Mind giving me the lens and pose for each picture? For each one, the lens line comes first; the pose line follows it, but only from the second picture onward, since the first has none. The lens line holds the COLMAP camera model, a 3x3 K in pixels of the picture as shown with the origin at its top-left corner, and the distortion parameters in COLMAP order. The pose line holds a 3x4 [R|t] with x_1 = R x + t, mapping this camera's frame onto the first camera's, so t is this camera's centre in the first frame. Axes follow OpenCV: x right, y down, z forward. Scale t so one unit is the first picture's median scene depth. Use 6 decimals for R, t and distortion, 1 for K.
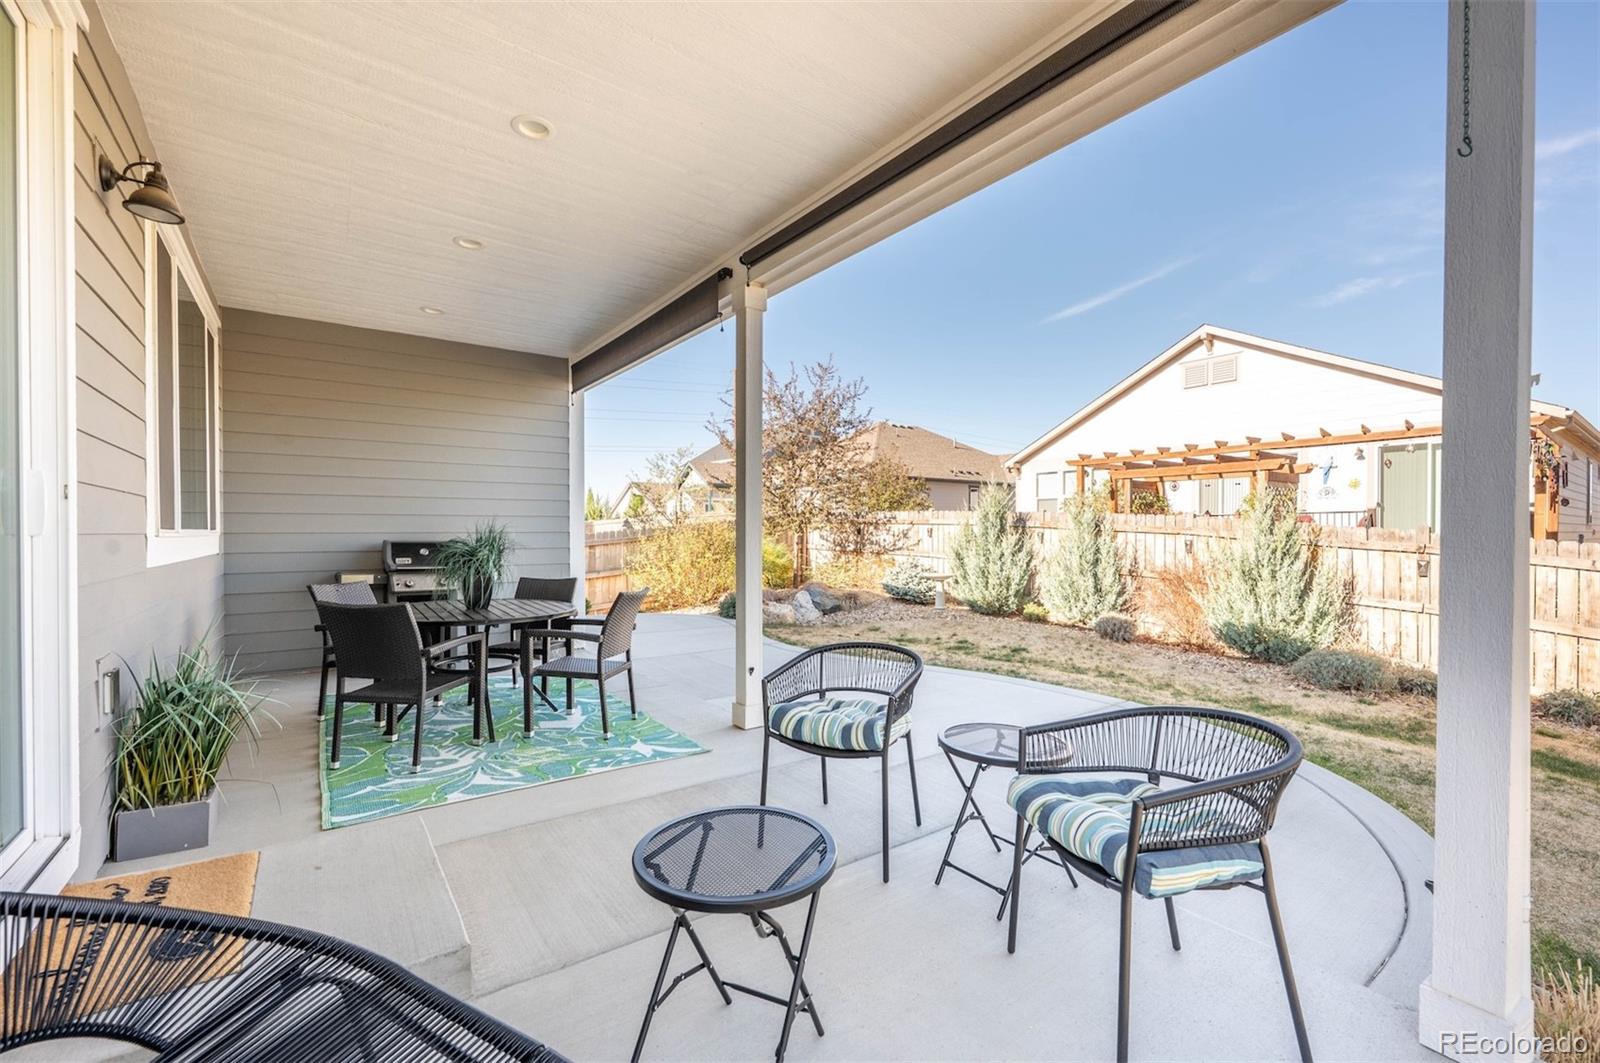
lens RADIAL K [[665.5, 0, 799.2], [0, 665.5, 535.9], [0, 0, 1]] dist [0.000086, -0.000155]
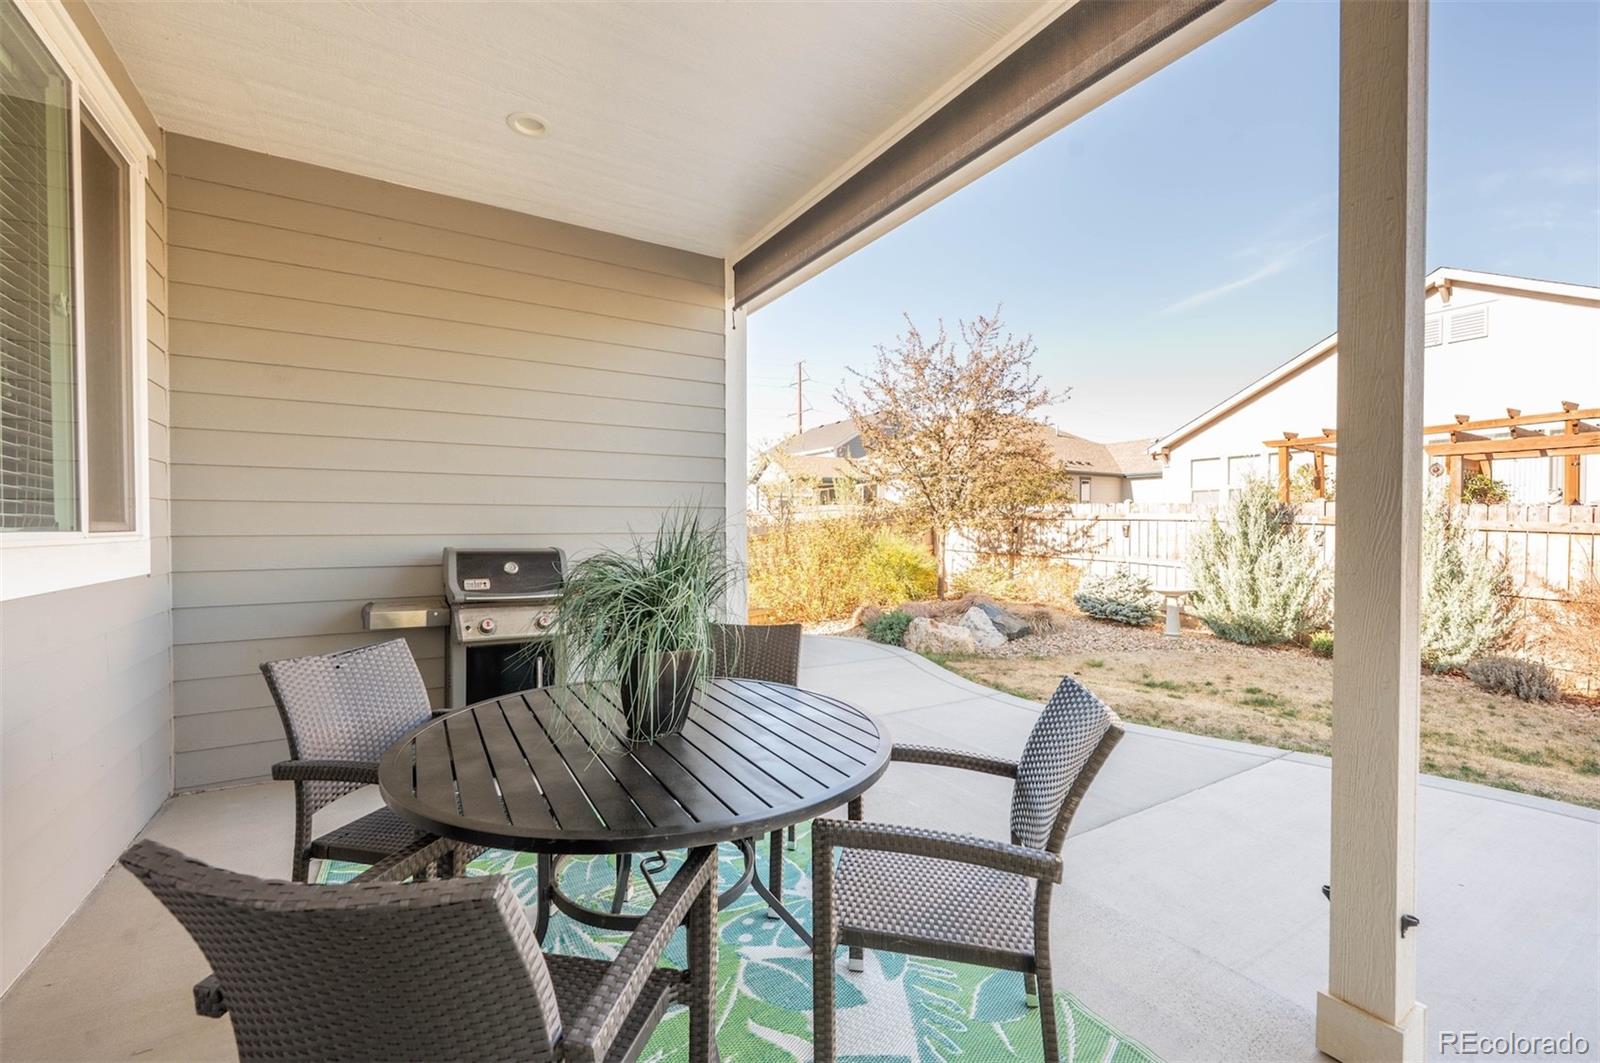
lens RADIAL K [[665.5, 0, 800.4], [0, 665.5, 532.1], [0, 0, 1]] dist [0.000086, -0.000155]
pose [[0.996642, 0.000029, -0.081883, -0.153642], [-0.000065, 1.000000, -0.000447, -0.003660], [0.081883, 0.000450, 0.996642, 0.256926]]
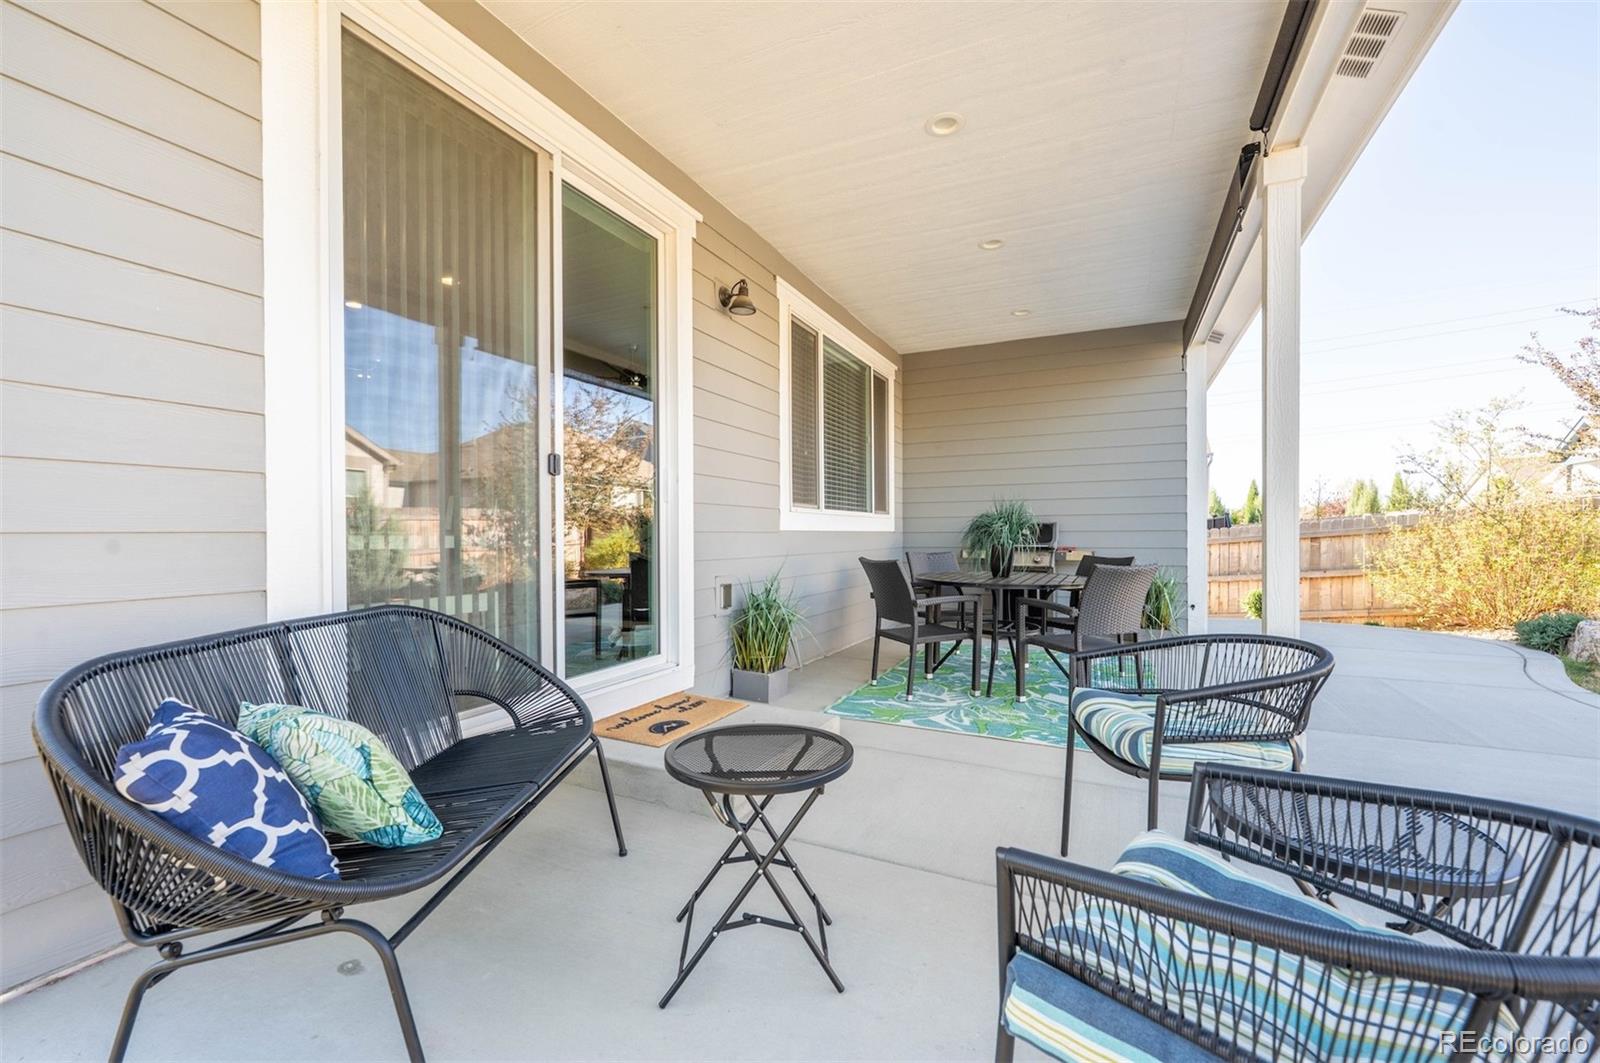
lens RADIAL K [[665.5, 0, 796.5], [0, 665.5, 536.1], [0, 0, 1]] dist [0.000086, -0.000155]
pose [[0.470983, -0.001347, -0.882141, 0.133472], [-0.001002, 0.999997, -0.002062, 0.019136], [0.882142, 0.001855, 0.470980, 0.081842]]
